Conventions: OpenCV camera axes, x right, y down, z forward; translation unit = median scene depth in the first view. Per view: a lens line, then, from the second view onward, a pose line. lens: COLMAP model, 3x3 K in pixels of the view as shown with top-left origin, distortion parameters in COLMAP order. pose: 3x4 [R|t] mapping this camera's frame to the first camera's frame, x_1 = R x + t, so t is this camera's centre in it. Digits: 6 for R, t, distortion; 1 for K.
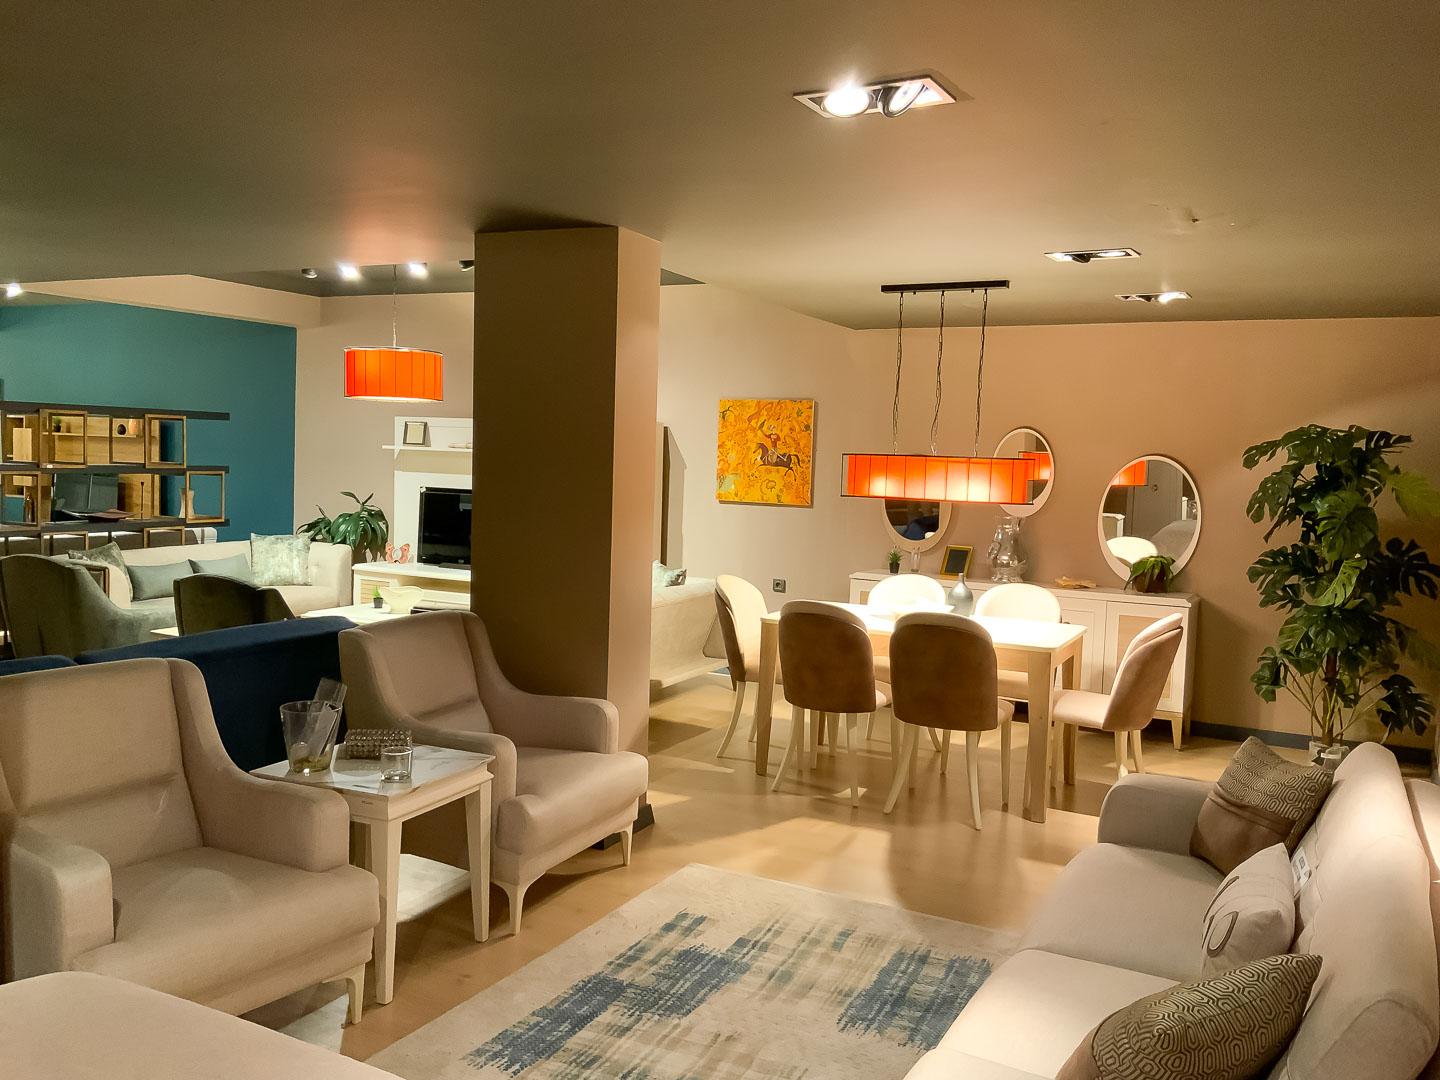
lens RADIAL K [[1203.8, 0, 715.2], [0, 1203.8, 547.3], [0, 0, 1]] dist [0.002334, -0.027532]
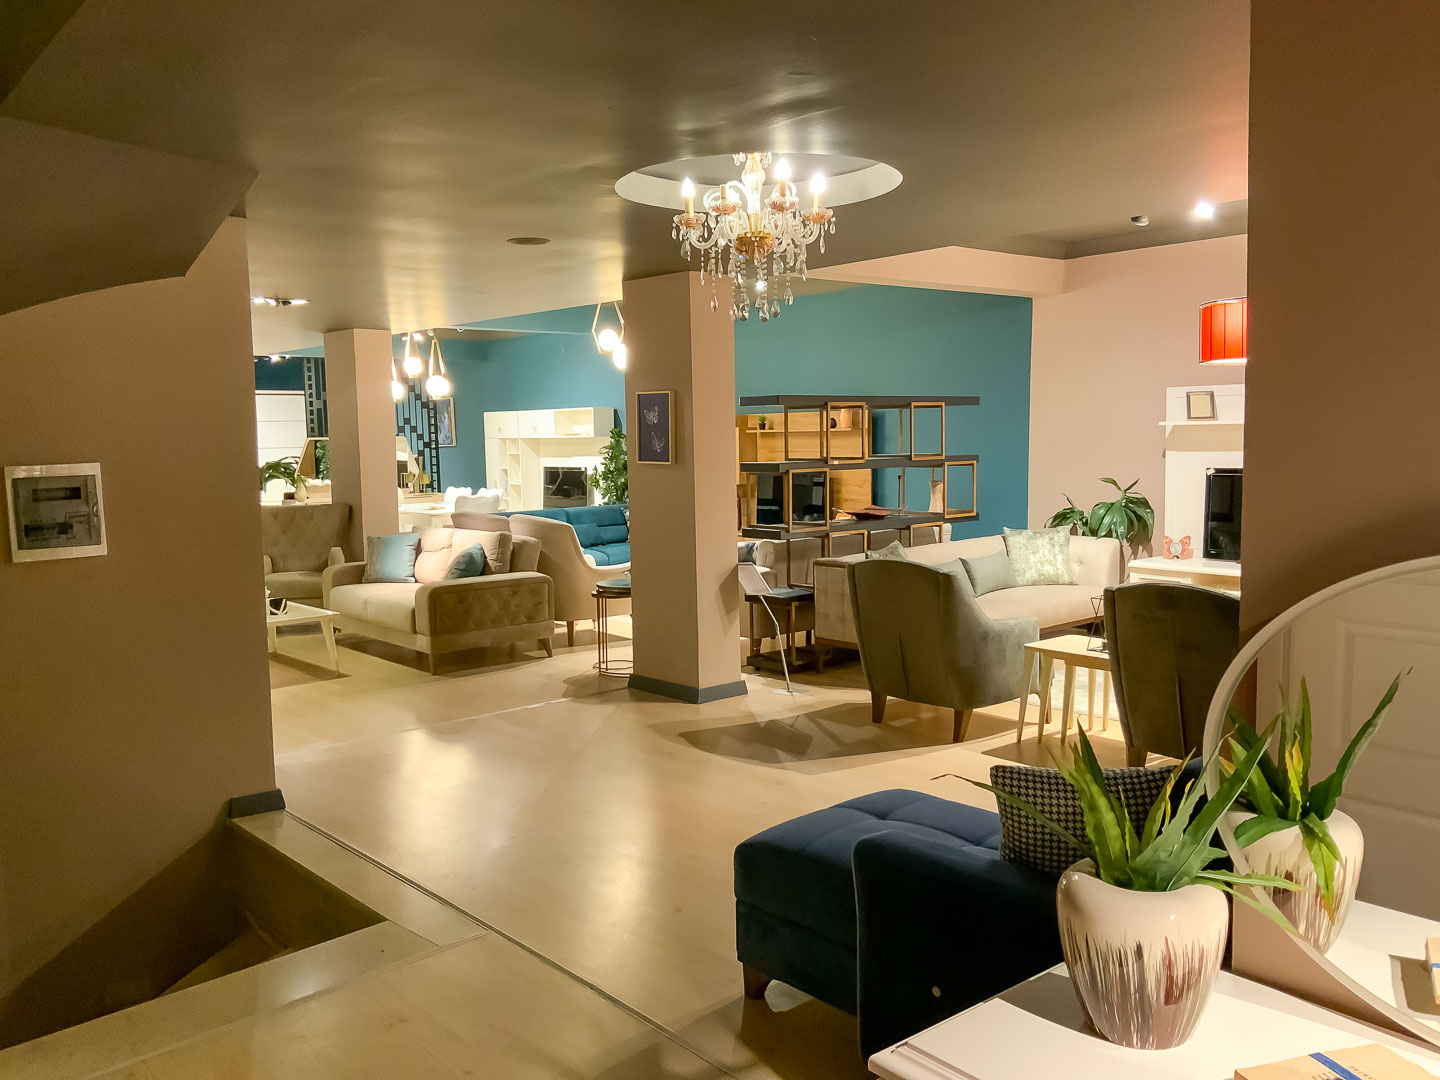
lens RADIAL K [[1220.0, 0, 720.0], [0, 1220.0, 540.0], [0, 0, 1]] dist [0.077755, -0.000968]
pose [[0.918323, -0.016964, -0.395468, -0.214278], [0.019500, 0.999807, 0.002392, -0.008554], [0.395351, -0.009908, 0.918477, 0.064141]]
